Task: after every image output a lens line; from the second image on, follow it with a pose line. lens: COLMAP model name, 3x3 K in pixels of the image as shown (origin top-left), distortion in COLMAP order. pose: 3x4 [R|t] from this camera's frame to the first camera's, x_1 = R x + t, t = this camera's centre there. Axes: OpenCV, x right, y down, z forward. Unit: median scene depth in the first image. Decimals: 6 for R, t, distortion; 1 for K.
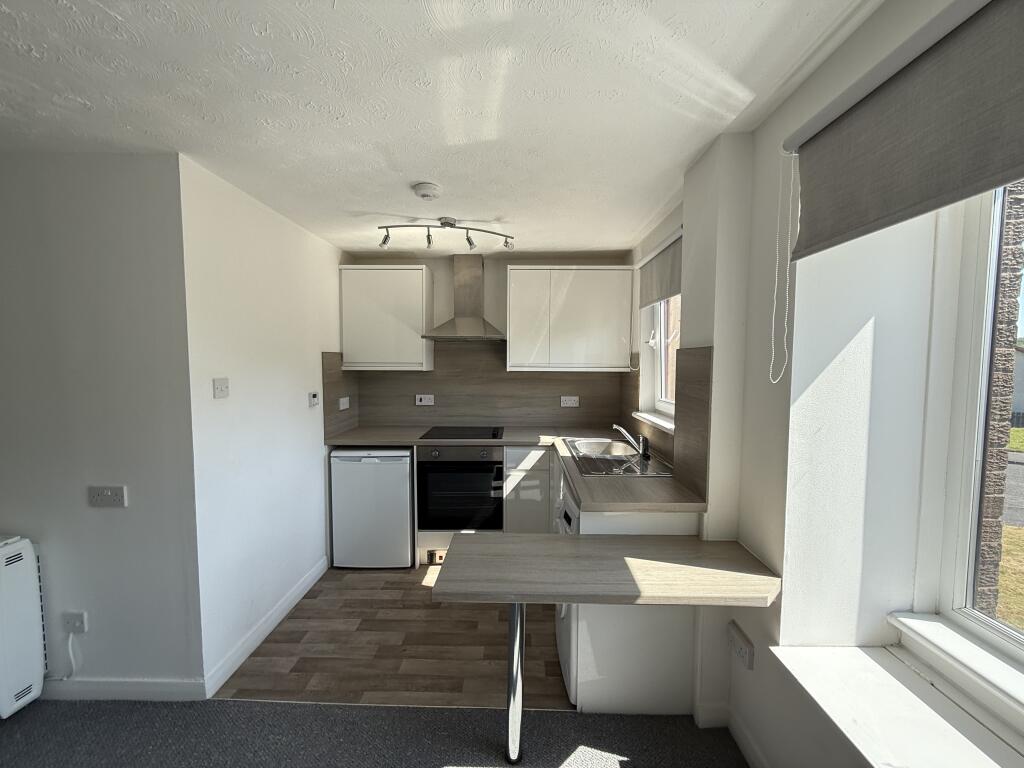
lens RADIAL K [[409.1, 0, 513.7], [0, 409.1, 384.4], [0, 0, 1]] dist [-0.000193, 0.000486]
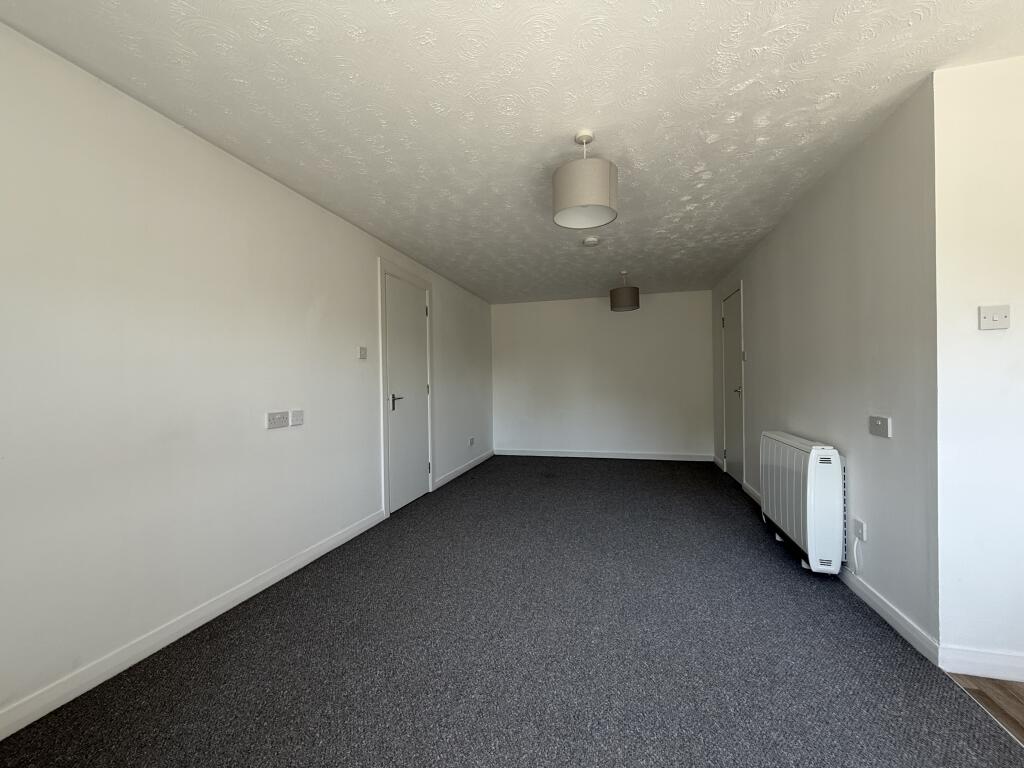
lens RADIAL K [[409.1, 0, 511.2], [0, 409.1, 385.4], [0, 0, 1]] dist [-0.000193, 0.000486]
pose [[-0.252150, 0.009005, -0.967646, 0.501484], [-0.046029, 0.998713, 0.021288, 0.265958], [0.966593, 0.049908, -0.251411, 0.431433]]
